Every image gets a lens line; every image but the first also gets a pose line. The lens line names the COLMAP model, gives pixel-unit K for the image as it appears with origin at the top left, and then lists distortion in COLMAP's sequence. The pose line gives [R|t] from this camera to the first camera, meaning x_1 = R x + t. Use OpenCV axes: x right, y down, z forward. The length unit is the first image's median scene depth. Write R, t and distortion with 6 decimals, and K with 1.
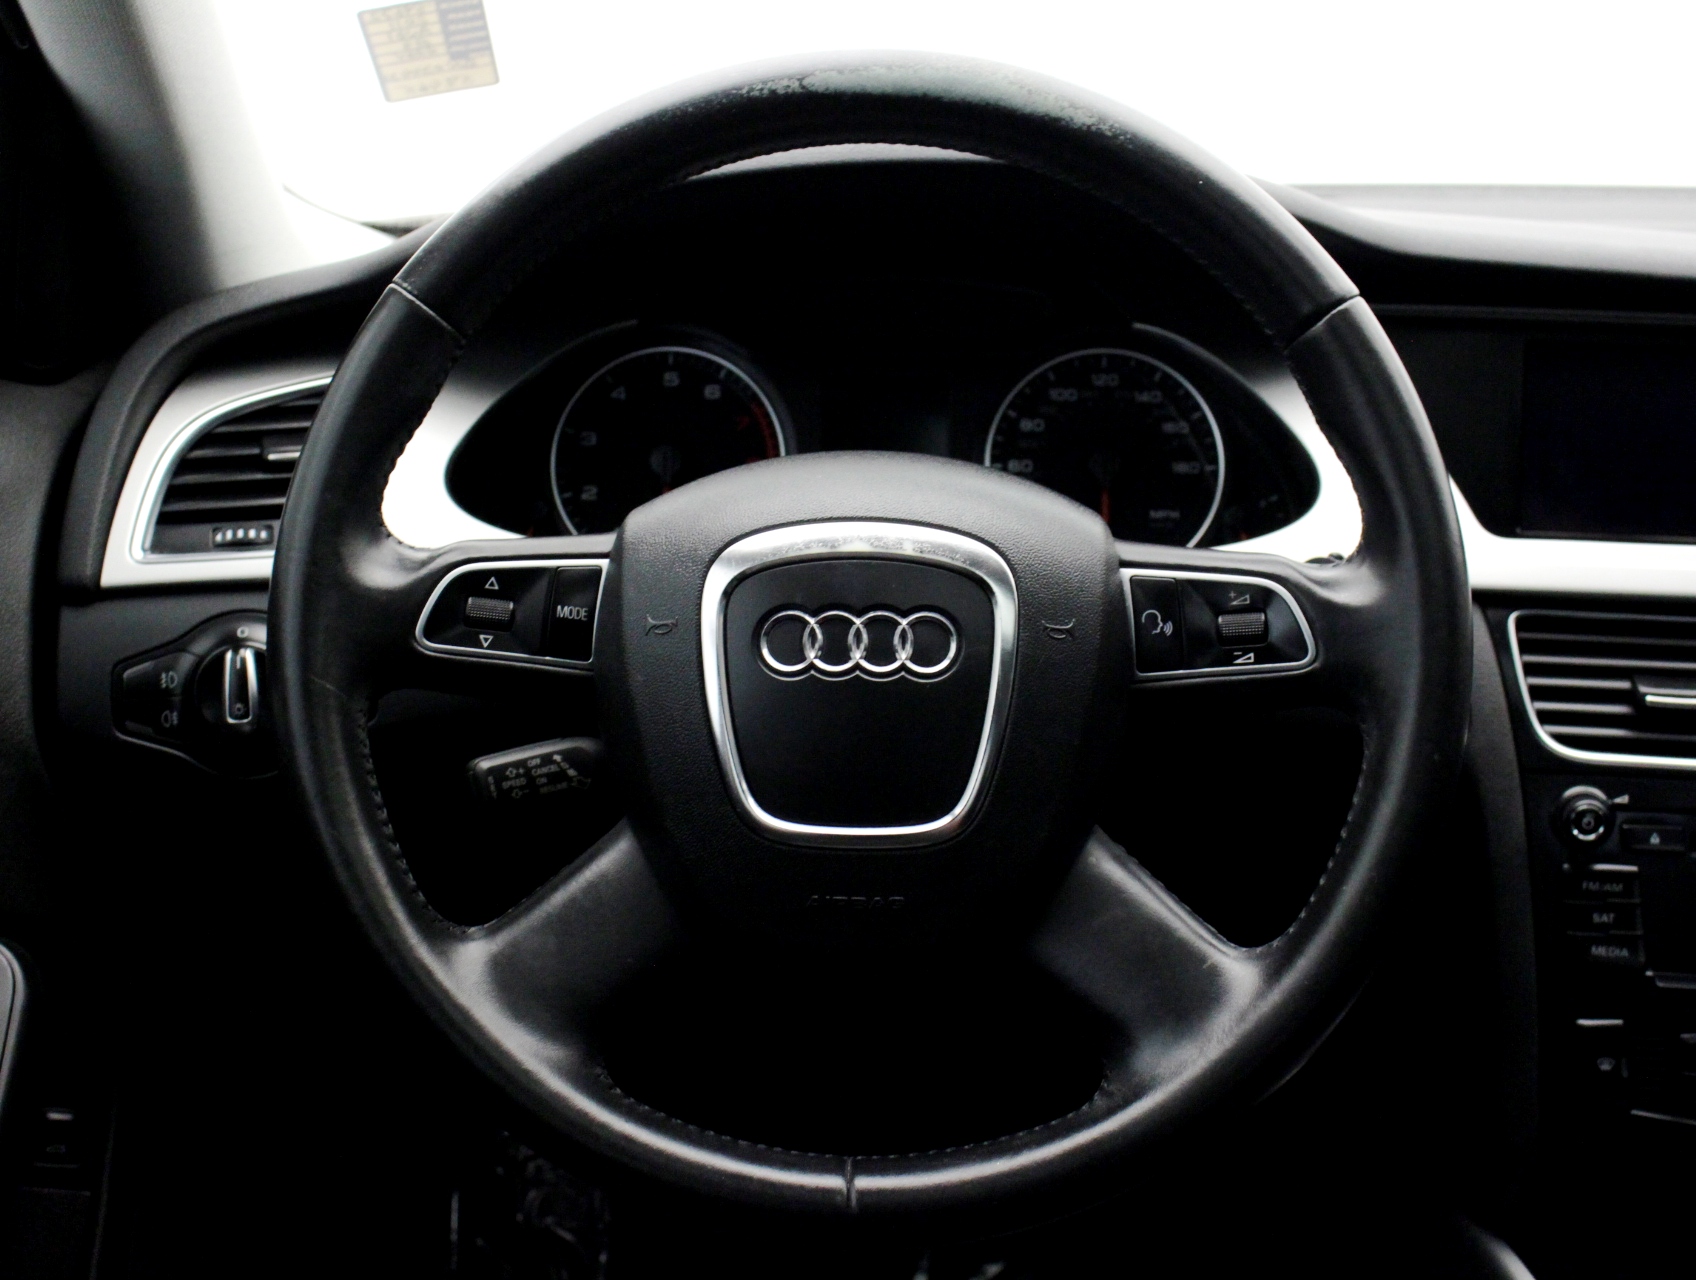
lens RADIAL K [[1975.1, 0, 848.0], [0, 1975.1, 640.0], [0, 0, 1]] dist [-0.119896, 0.032546]
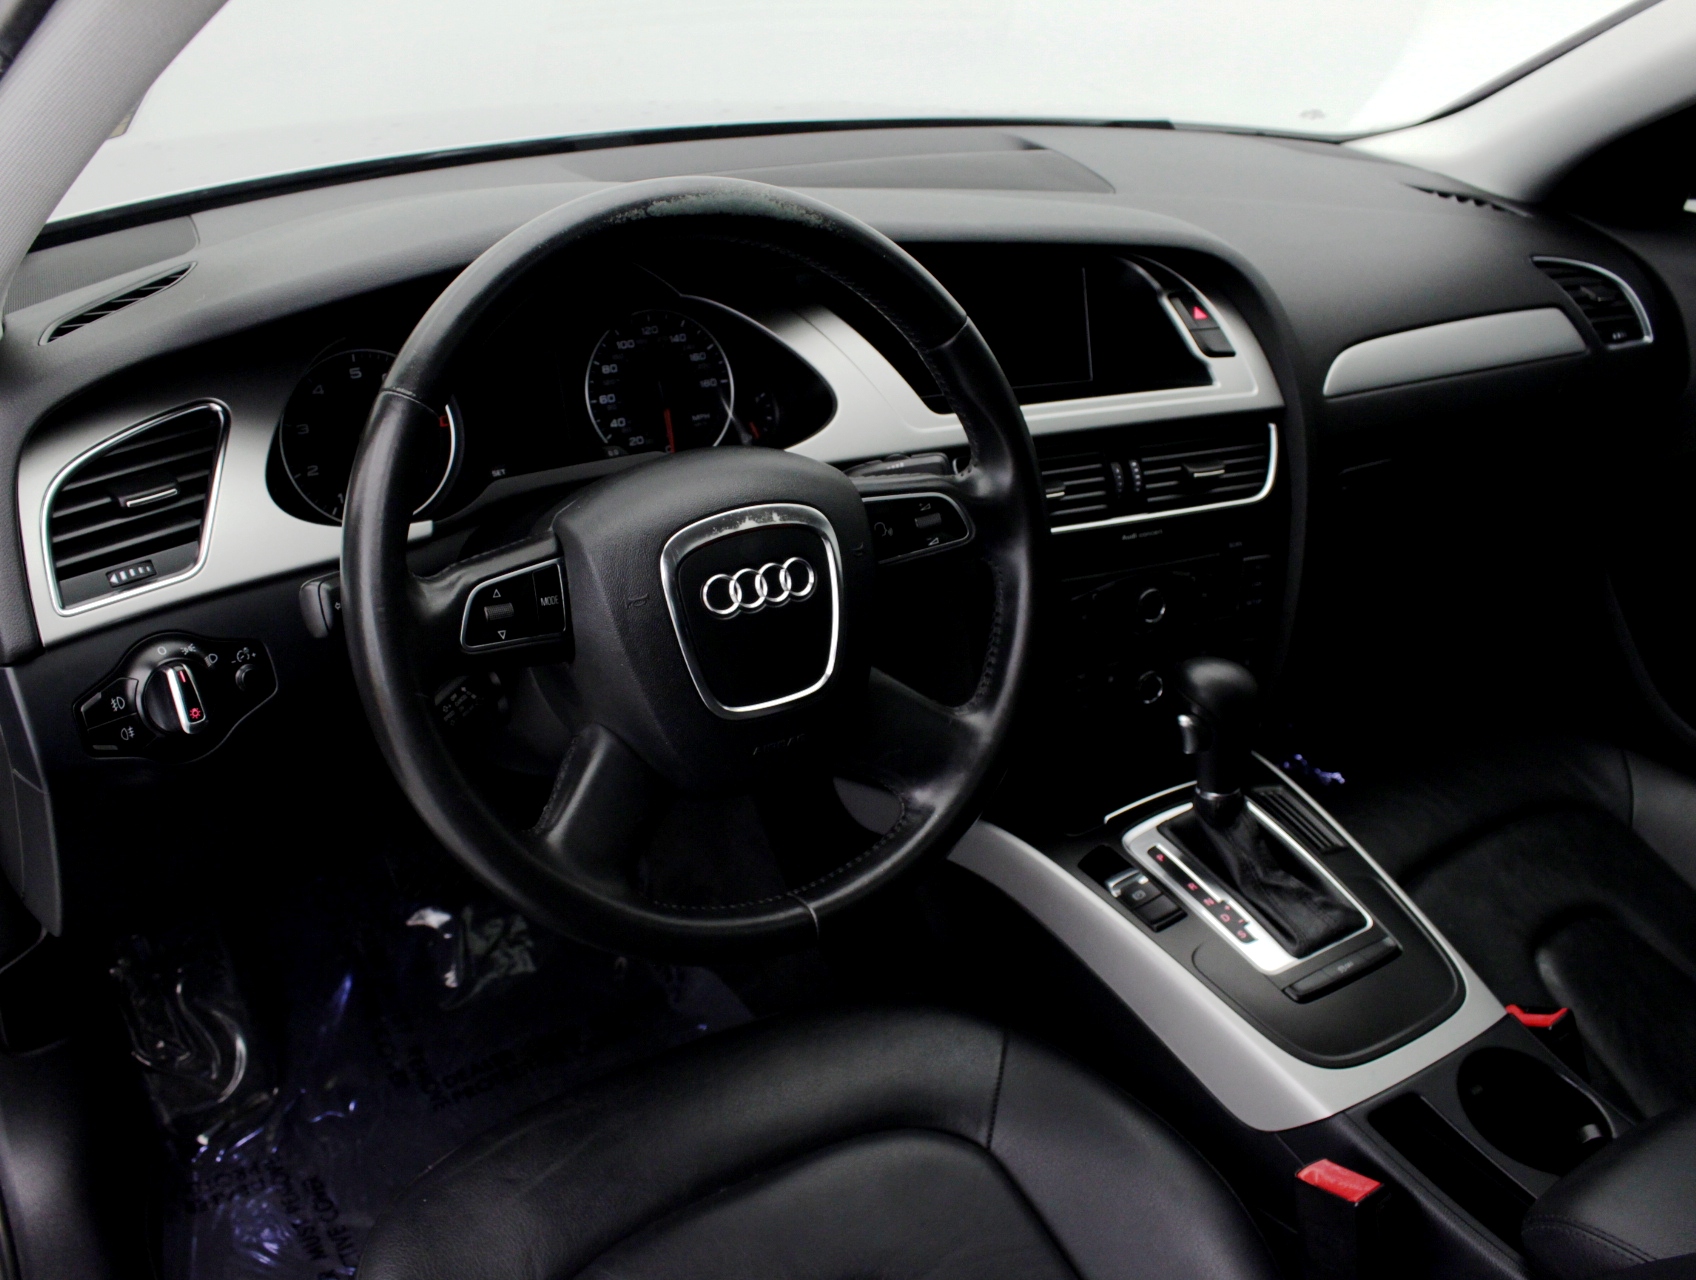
lens RADIAL K [[1554.7, 0, 824.4], [0, 1554.7, 643.7], [0, 0, 1]] dist [-0.142405, 0.093273]
pose [[0.813646, -0.234330, 0.532044, -0.582739], [0.122212, 0.963661, 0.237531, -0.226450], [-0.568370, -0.128244, 0.812717, -0.031718]]
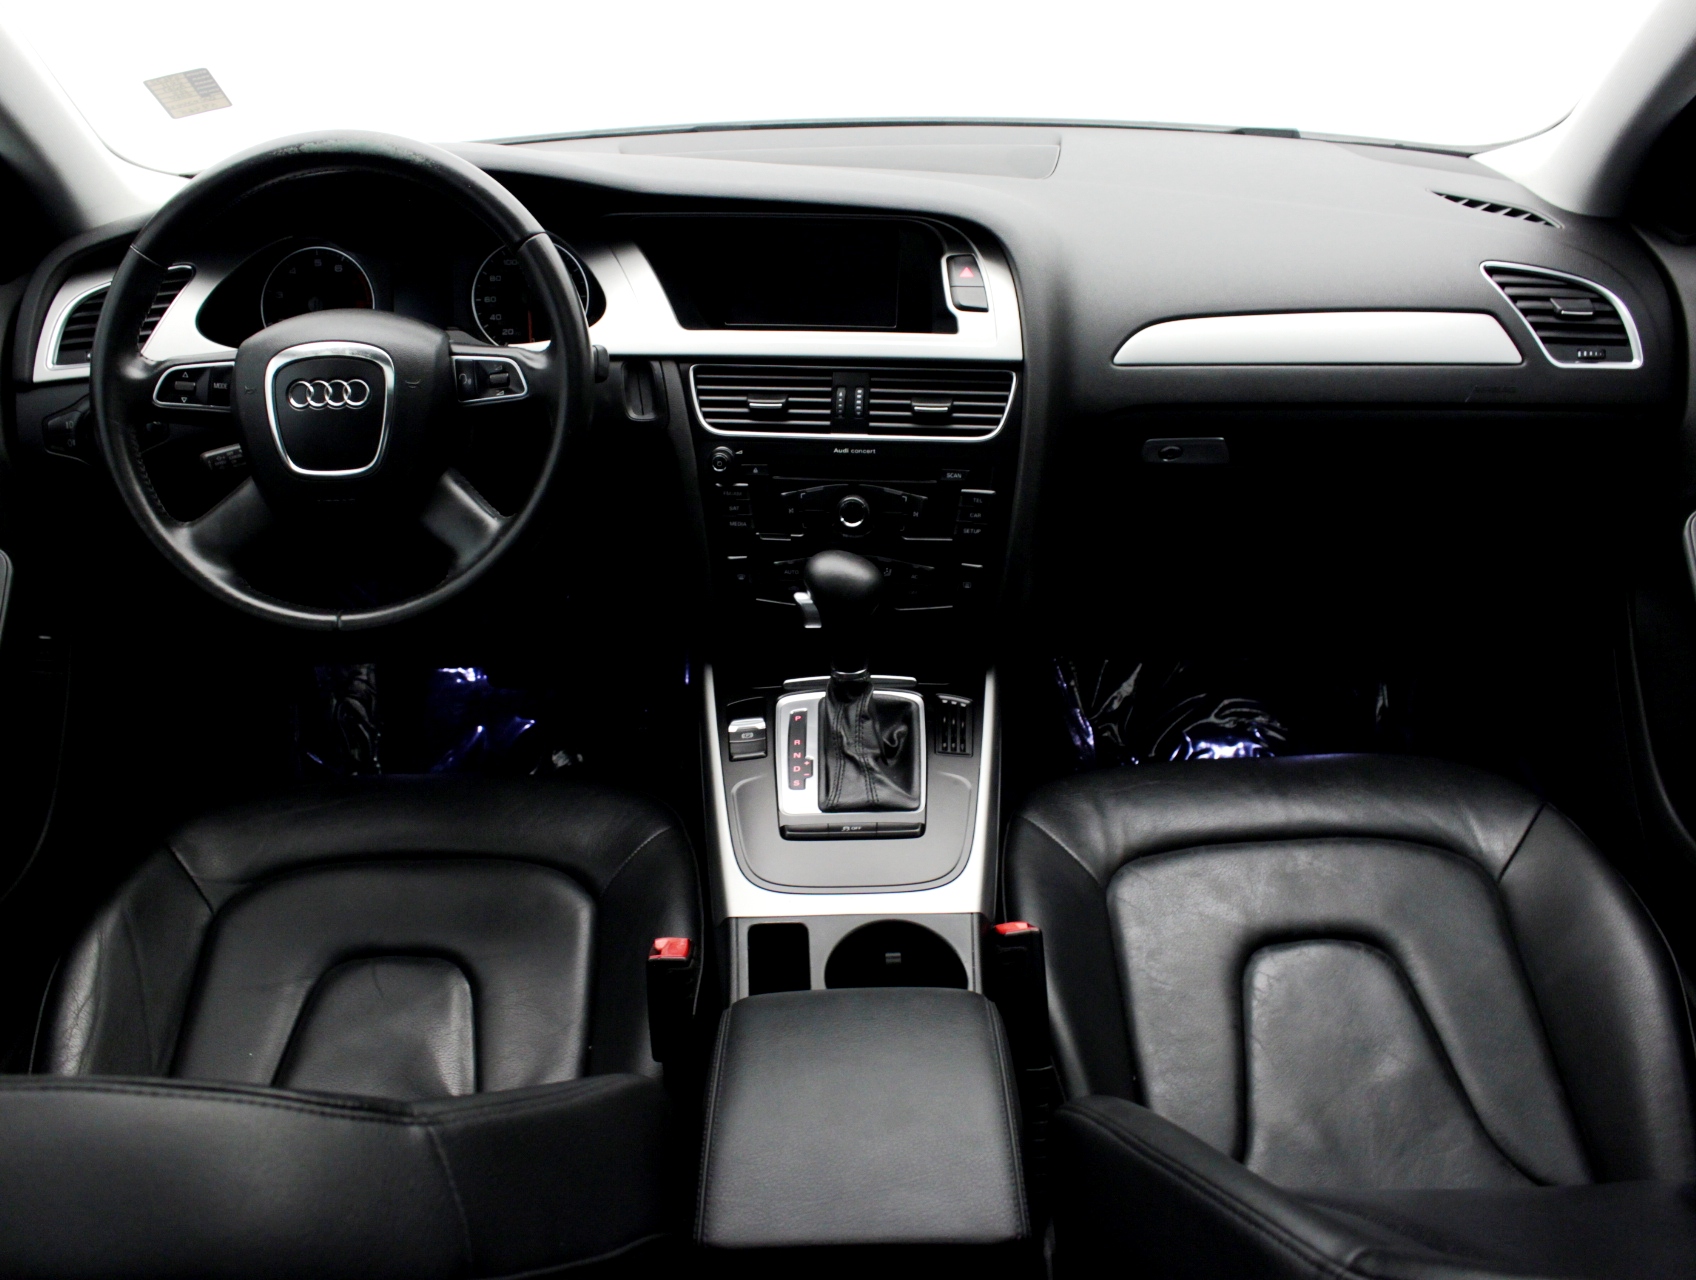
lens RADIAL K [[1554.7, 0, 824.4], [0, 1554.7, 643.7], [0, 0, 1]] dist [-0.142405, 0.093273]
pose [[0.998908, -0.036480, 0.029180, 0.507901], [0.031089, 0.985365, 0.167600, 0.007906], [-0.034867, -0.166510, 0.985423, -0.840210]]
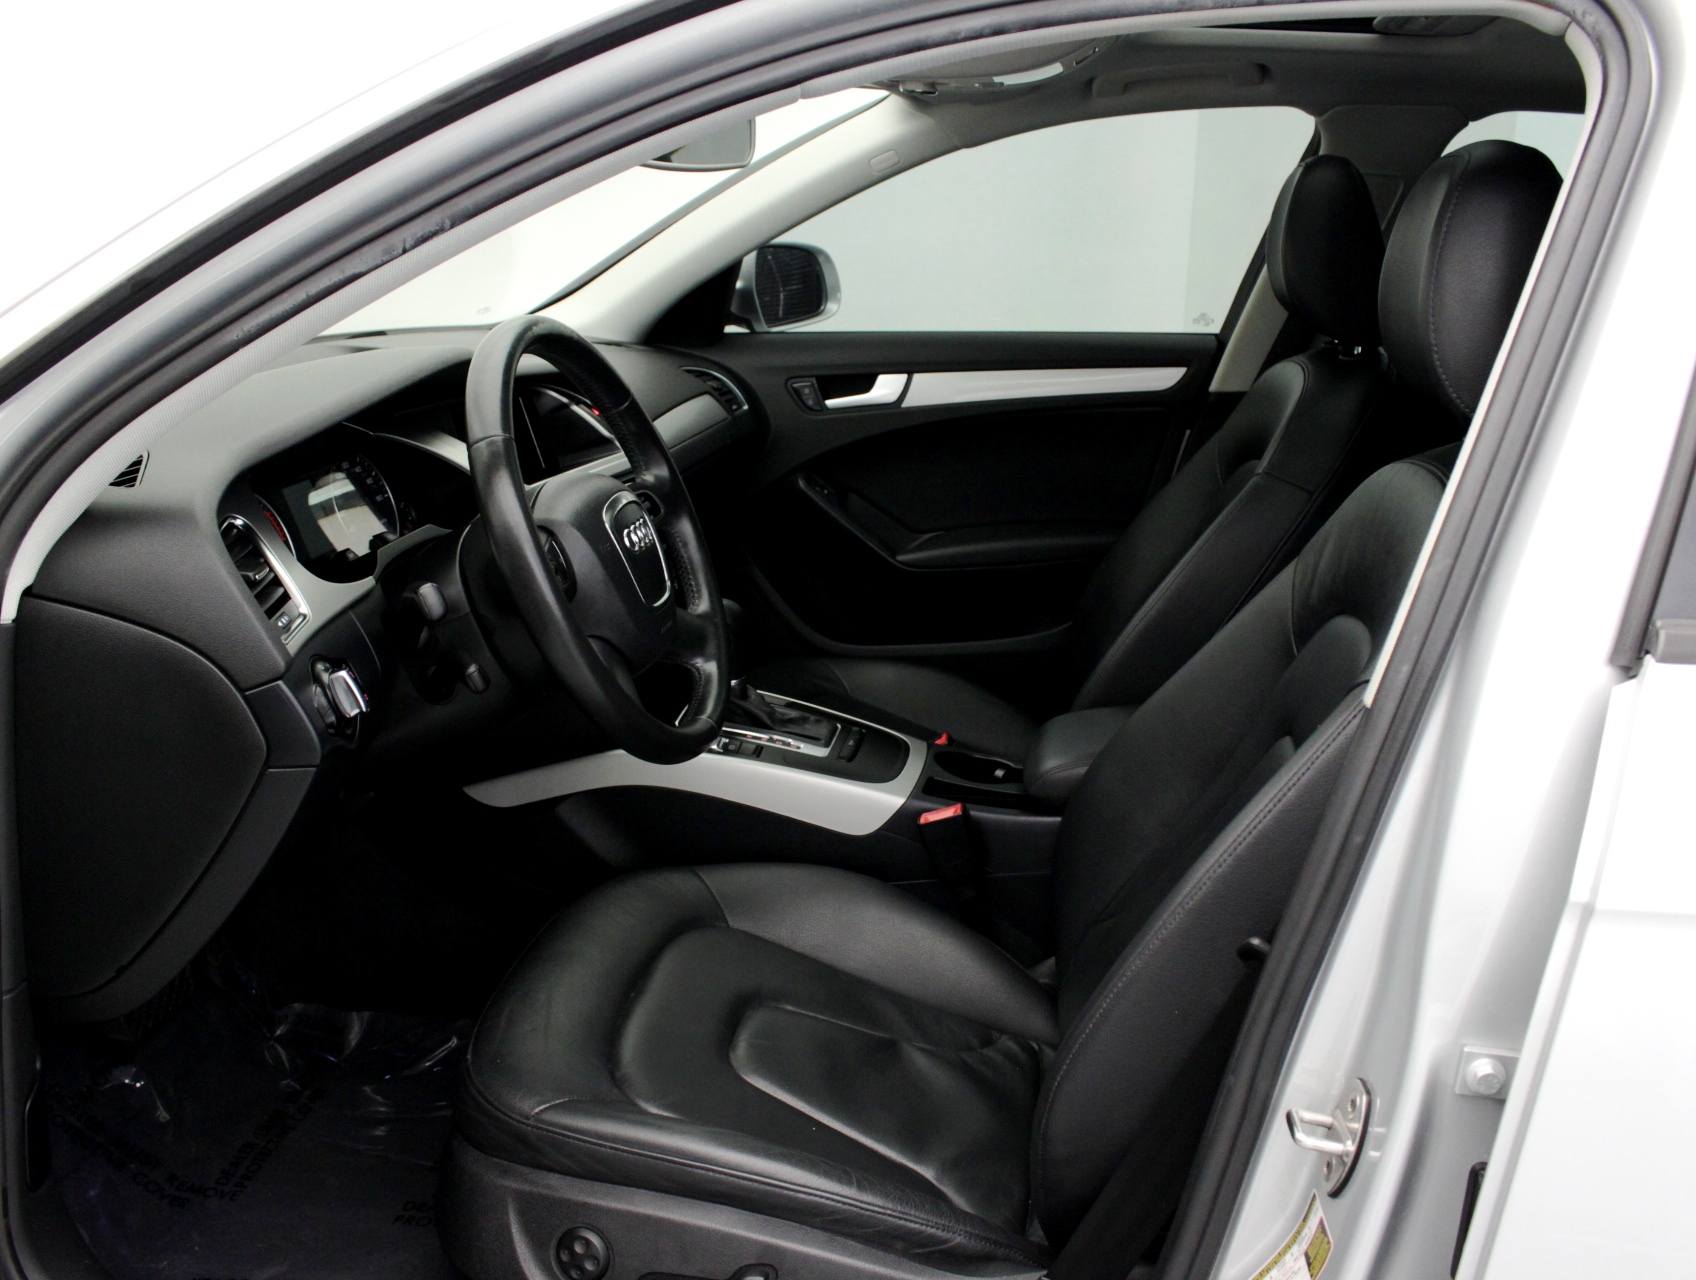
lens RADIAL K [[1554.7, 0, 824.4], [0, 1554.7, 643.7], [0, 0, 1]] dist [-0.142405, 0.093273]
pose [[0.054520, -0.251397, 0.966347, -1.937972], [0.245579, 0.941436, 0.231061, -0.266554], [-0.967842, 0.224717, 0.113065, 0.573911]]
